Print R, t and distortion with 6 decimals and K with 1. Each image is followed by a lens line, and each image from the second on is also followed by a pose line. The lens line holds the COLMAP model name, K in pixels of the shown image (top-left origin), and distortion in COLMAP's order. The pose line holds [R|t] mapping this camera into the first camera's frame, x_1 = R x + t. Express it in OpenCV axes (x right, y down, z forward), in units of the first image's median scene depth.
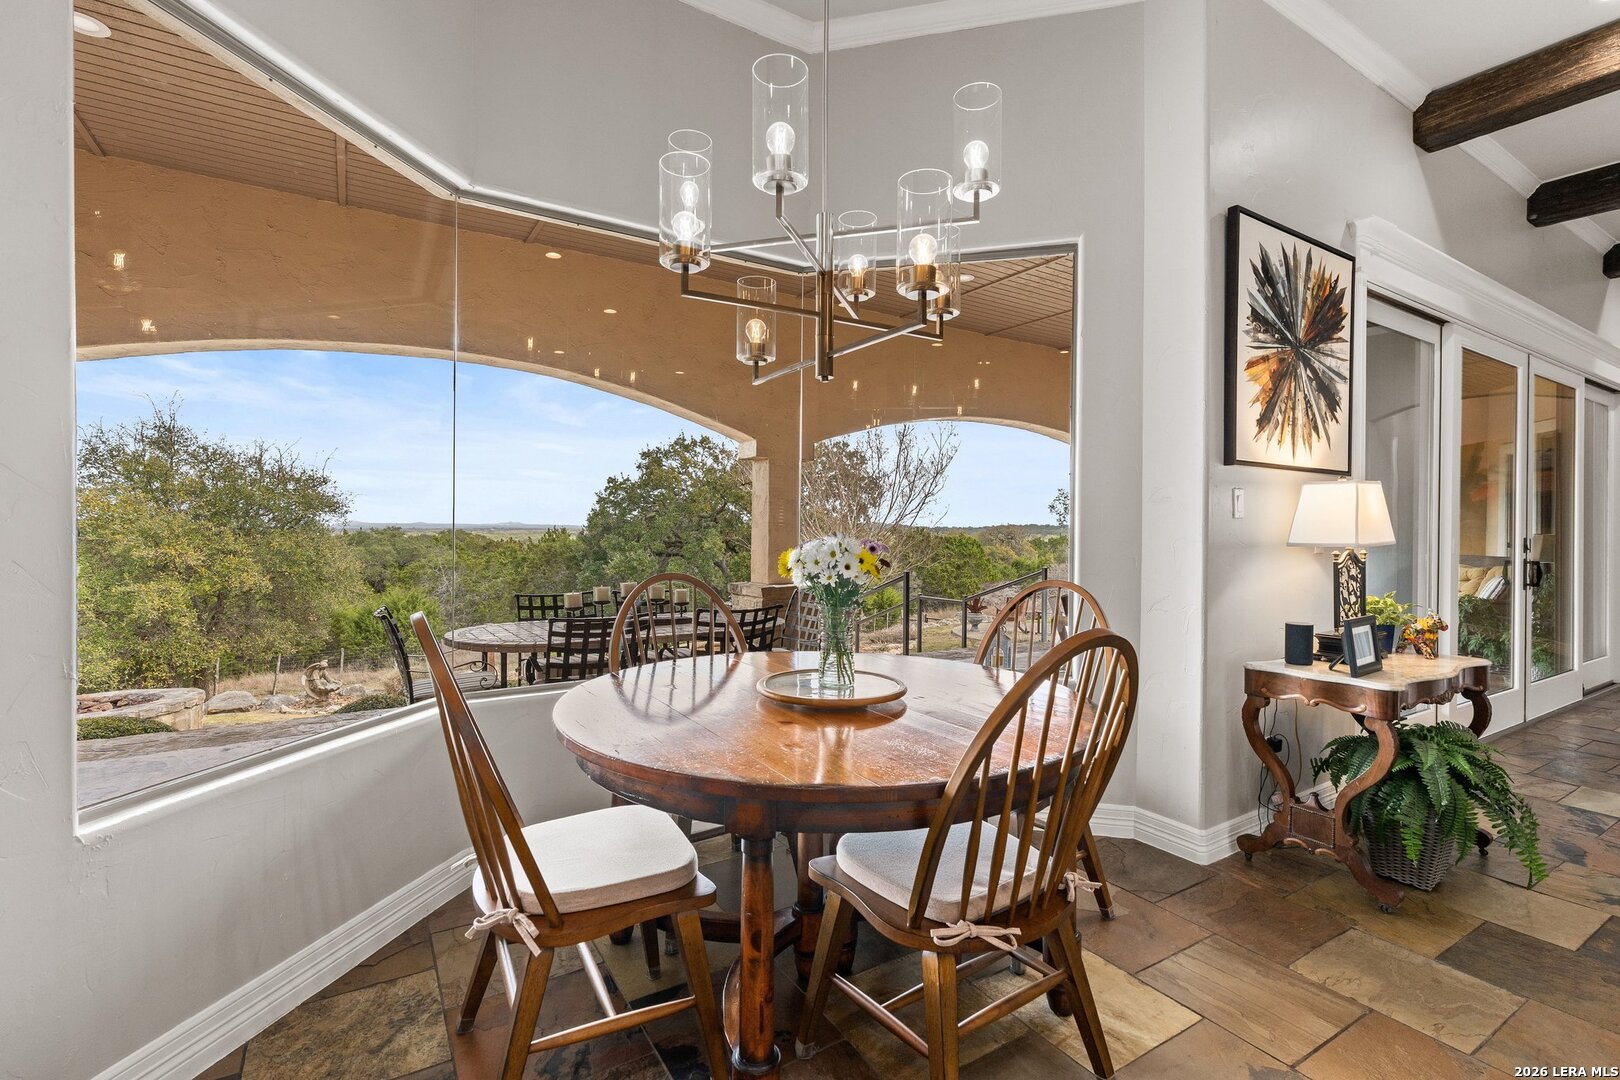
lens RADIAL K [[711.0, 0, 811.0], [0, 711.0, 540.1], [0, 0, 1]] dist [-0.005397, -0.000167]
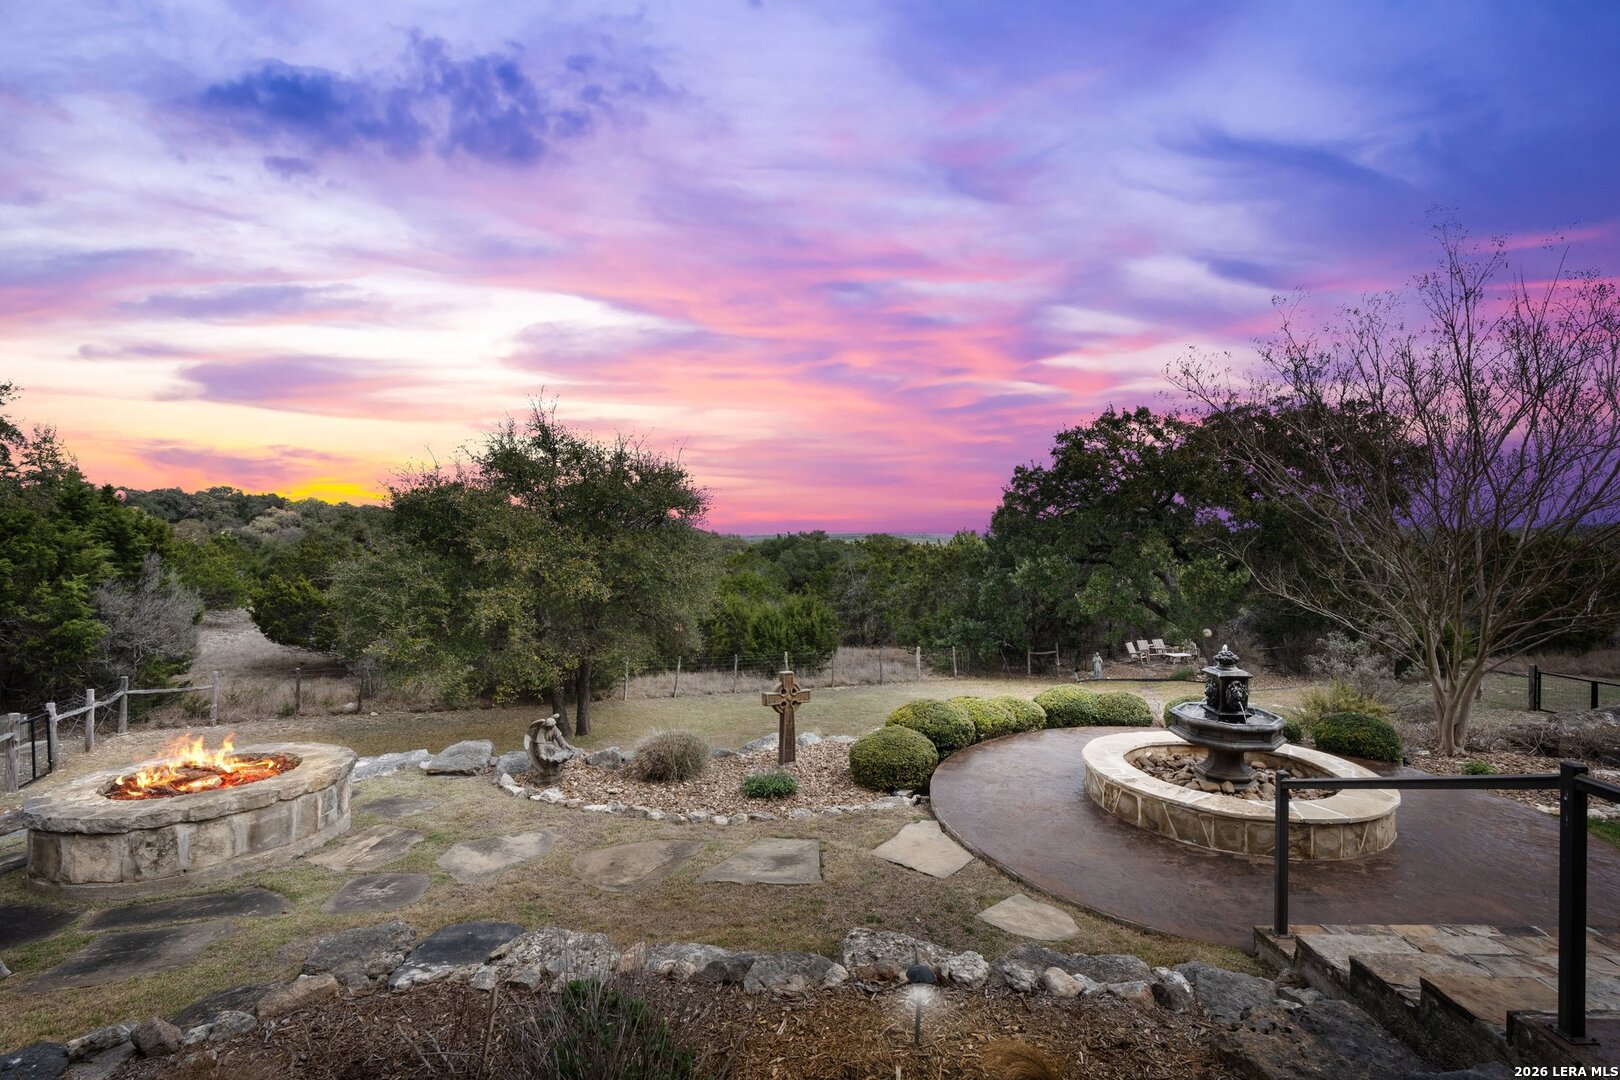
lens RADIAL K [[711.0, 0, 811.6], [0, 711.0, 541.2], [0, 0, 1]] dist [-0.005397, -0.000167]
pose [[0.838085, -0.001637, -0.545537, -0.031617], [-0.000500, 0.999993, -0.003769, 0.001184], [0.545539, 0.003432, 0.838078, 0.170564]]
